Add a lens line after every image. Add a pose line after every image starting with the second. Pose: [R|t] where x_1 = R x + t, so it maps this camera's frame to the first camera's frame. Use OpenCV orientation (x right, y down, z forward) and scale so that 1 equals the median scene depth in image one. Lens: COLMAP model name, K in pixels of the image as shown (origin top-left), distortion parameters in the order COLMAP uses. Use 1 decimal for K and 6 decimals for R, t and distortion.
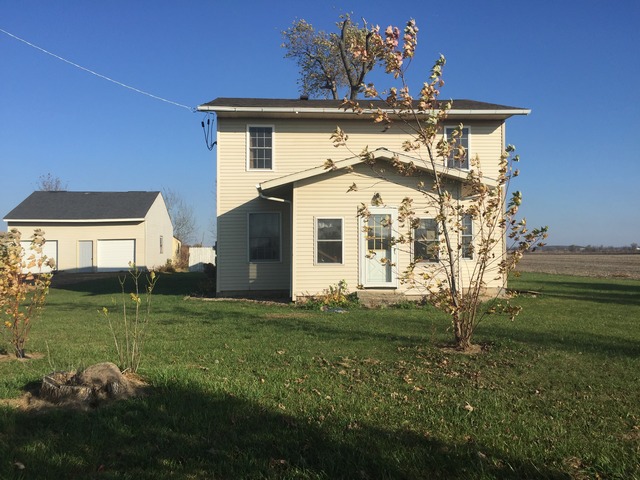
lens RADIAL K [[541.6, 0, 301.0], [0, 541.6, 236.7], [0, 0, 1]] dist [0.064549, -0.000827]
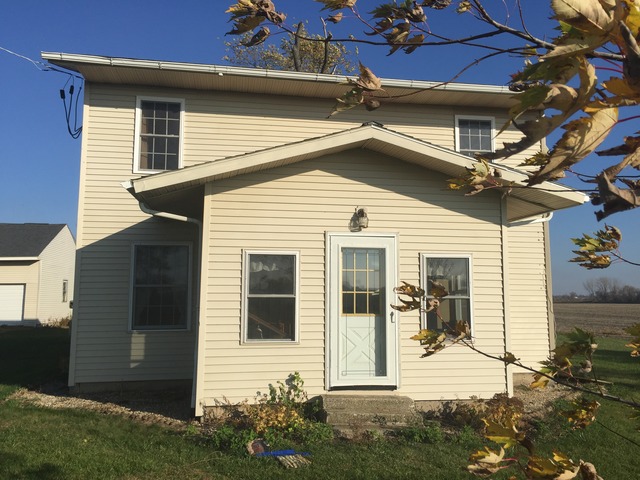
lens RADIAL K [[541.6, 0, 301.0], [0, 541.6, 236.7], [0, 0, 1]] dist [0.064549, -0.000827]
pose [[0.995697, 0.020437, 0.090388, 0.032039], [-0.012975, 0.996516, -0.082386, -0.007054], [-0.091757, 0.080859, 0.992493, 0.463680]]
